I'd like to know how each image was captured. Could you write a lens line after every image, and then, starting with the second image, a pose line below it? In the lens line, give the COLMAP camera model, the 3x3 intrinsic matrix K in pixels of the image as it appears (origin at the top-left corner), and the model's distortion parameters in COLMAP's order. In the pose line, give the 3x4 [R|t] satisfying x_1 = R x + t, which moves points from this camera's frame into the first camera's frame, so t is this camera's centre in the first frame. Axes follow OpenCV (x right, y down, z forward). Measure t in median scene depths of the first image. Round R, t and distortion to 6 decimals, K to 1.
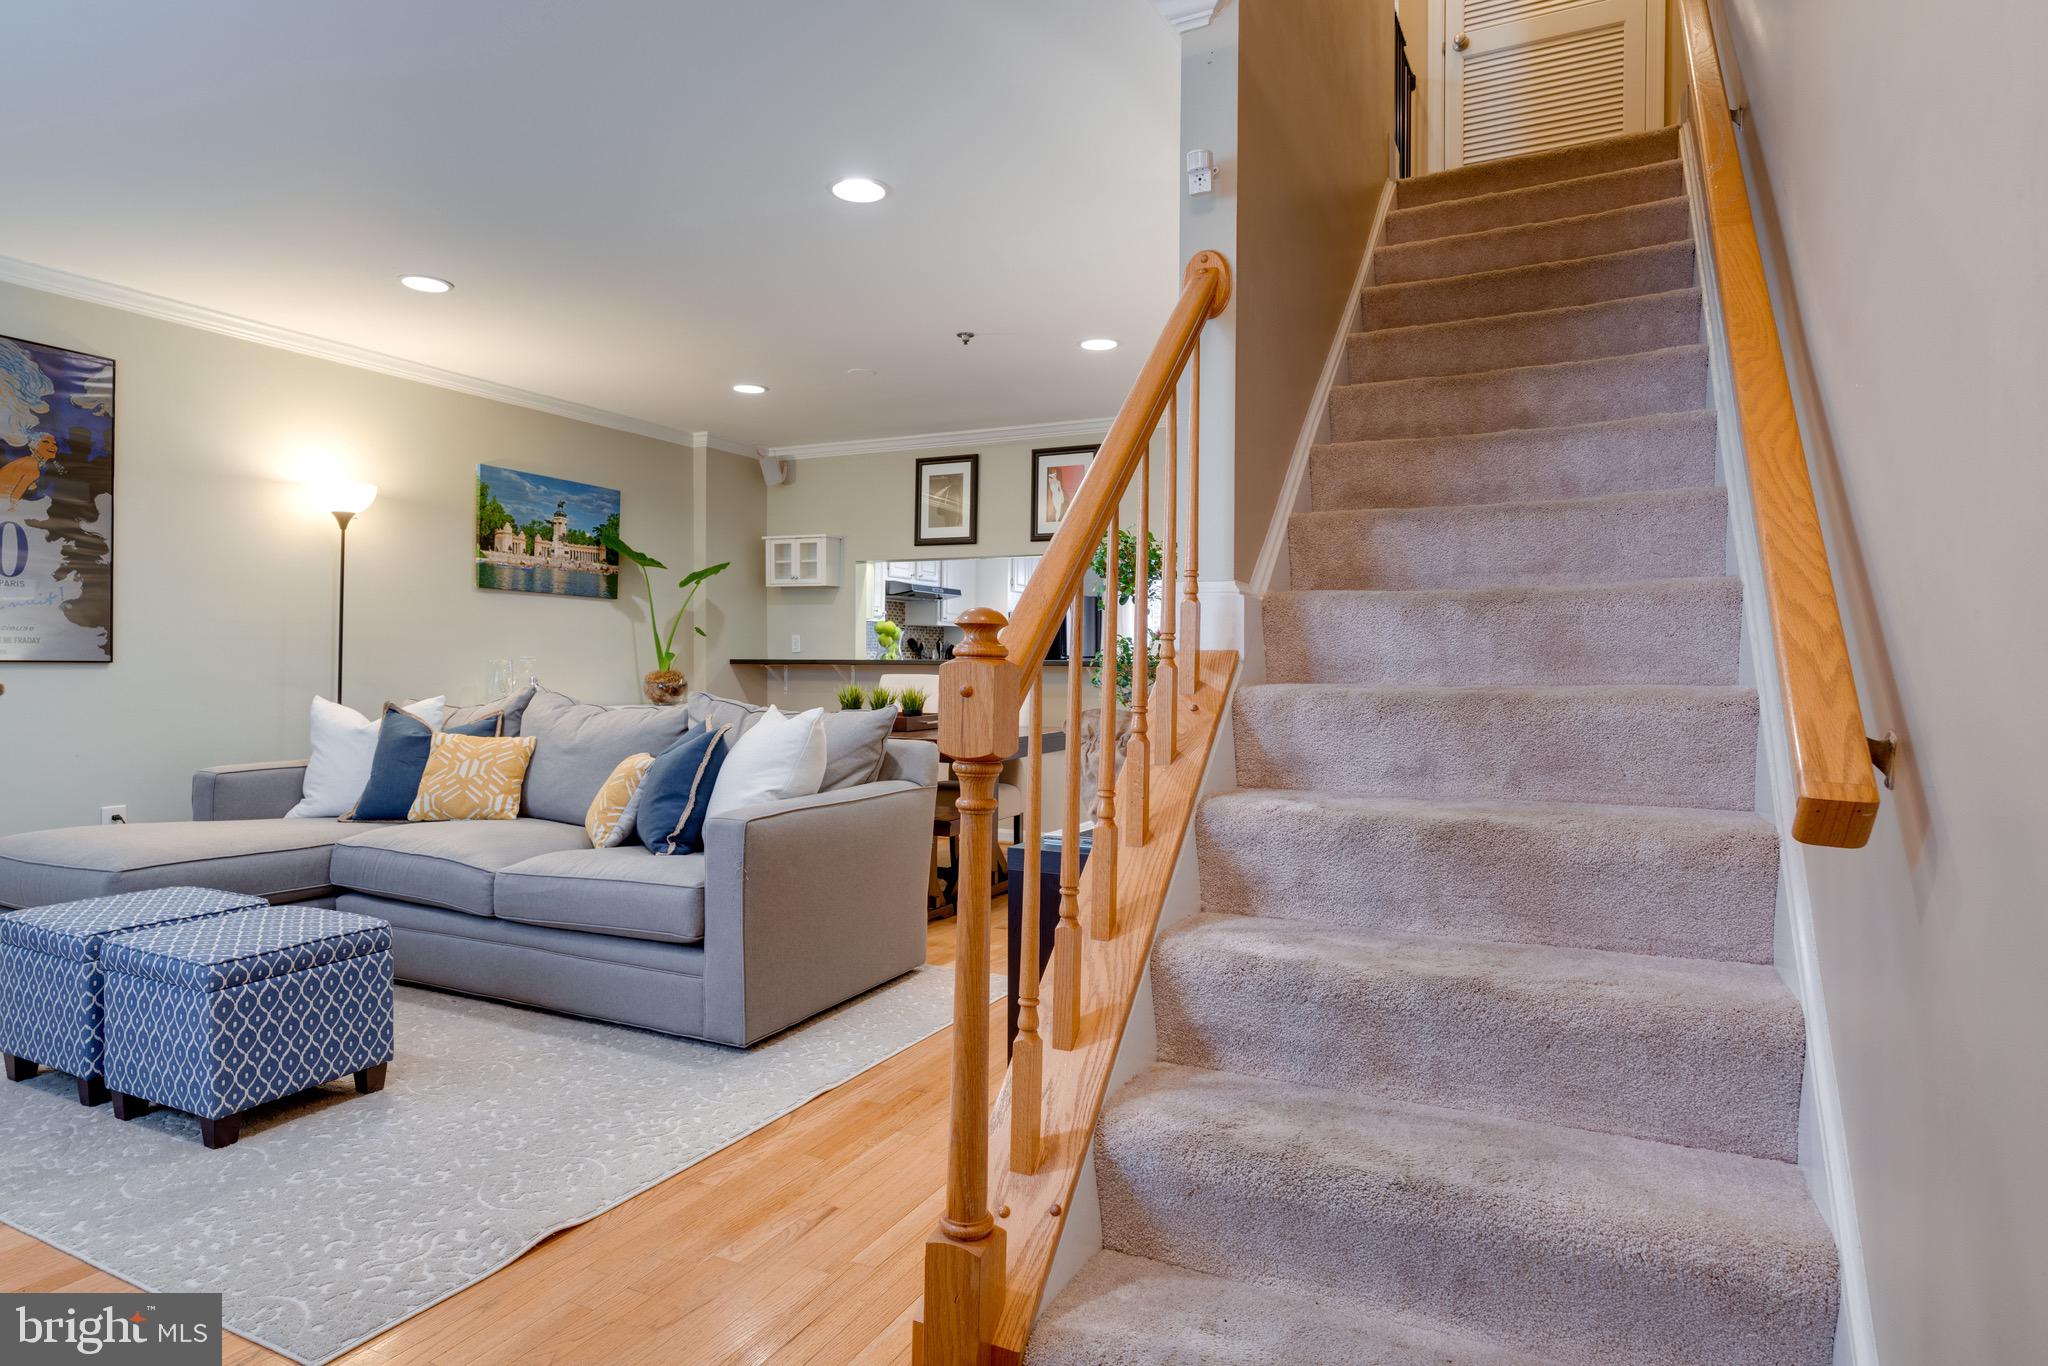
lens RADIAL K [[1147.5, 0, 1015.7], [0, 1147.5, 679.3], [0, 0, 1]] dist [-0.005155, 0.006025]
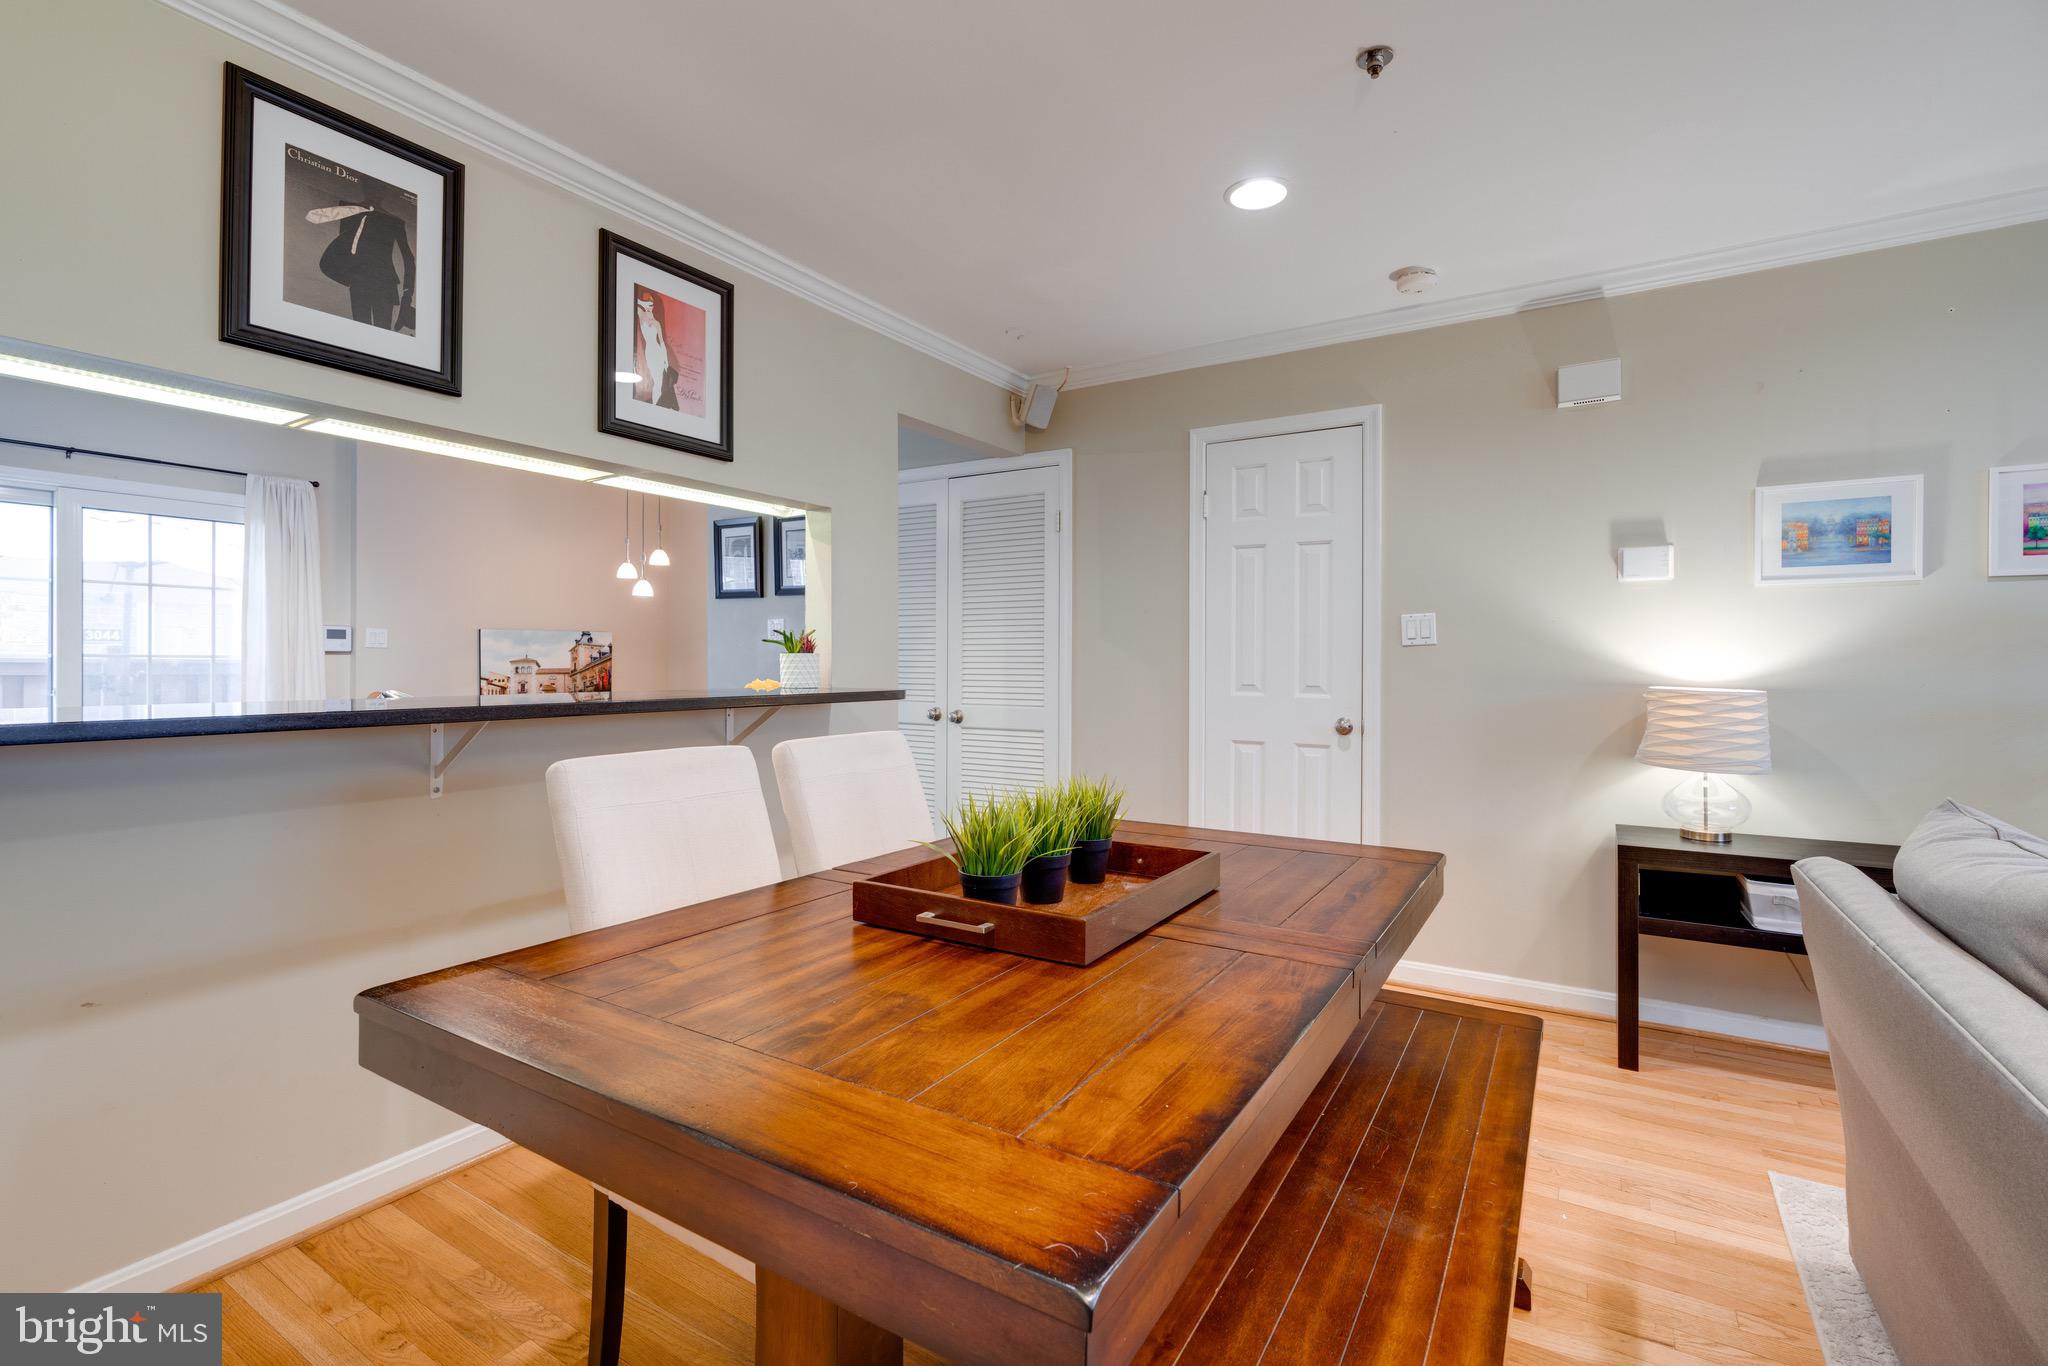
lens RADIAL K [[919.4, 0, 1016.1], [0, 919.4, 666.0], [0, 0, 1]] dist [-0.011149, 0.004382]
pose [[0.099465, -0.009208, 0.994998, -0.384750], [0.014887, 0.999859, 0.007765, -0.032250], [-0.994930, 0.014040, 0.099588, 0.934620]]
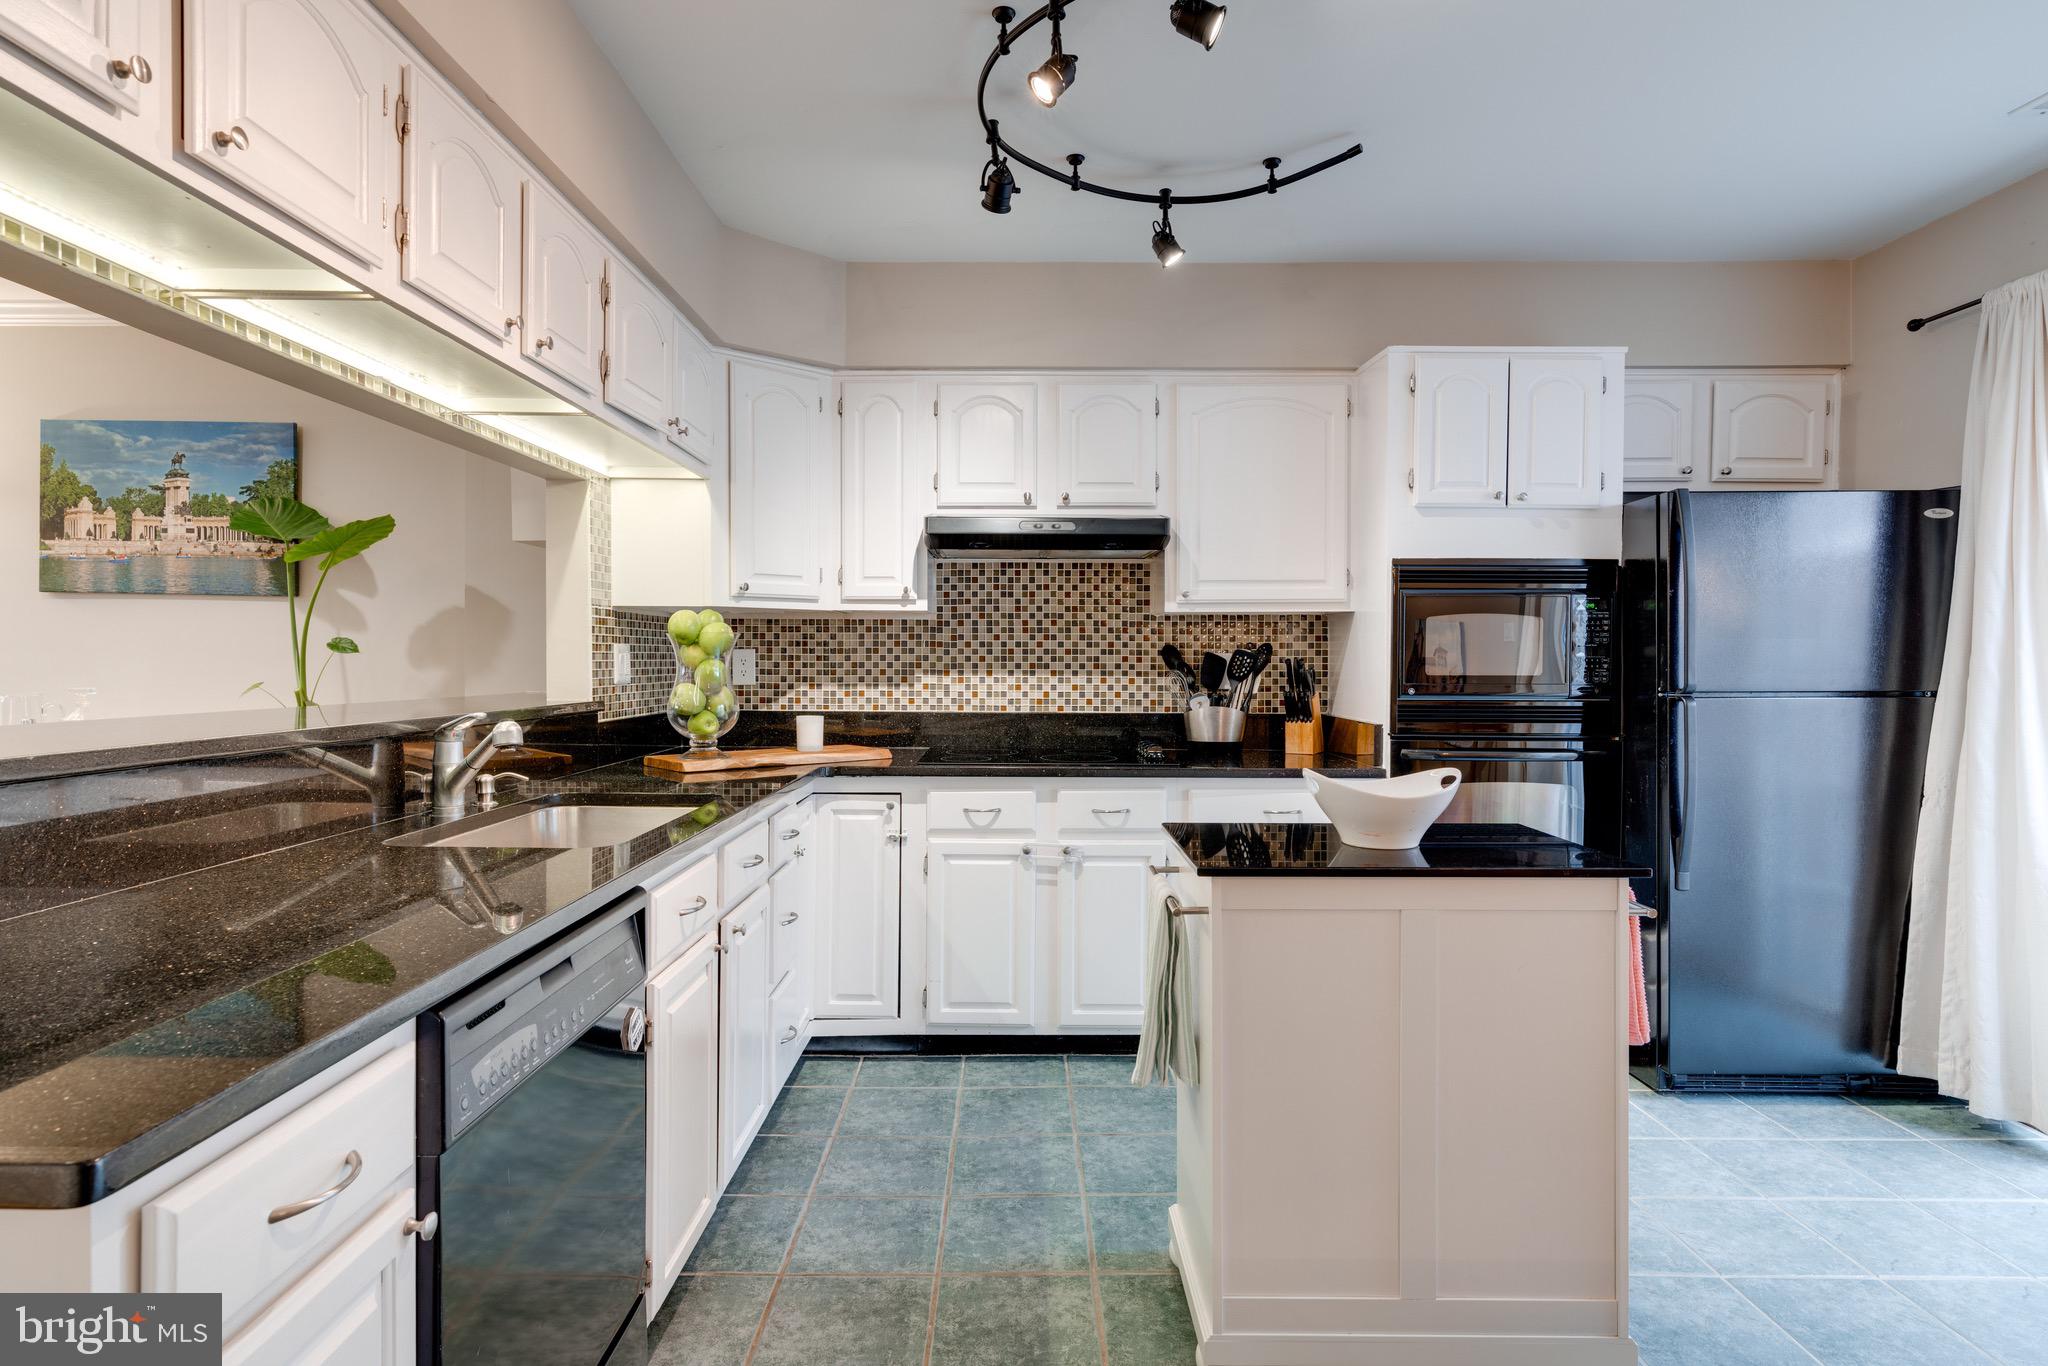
lens RADIAL K [[1069.9, 0, 1016.8], [0, 1069.9, 678.5], [0, 0, 1]] dist [-0.007591, 0.002579]
pose [[0.442067, 0.010775, -0.896918, 0.399734], [-0.016633, 0.999854, 0.003814, -0.038150], [0.896828, 0.013232, 0.442181, 1.243529]]
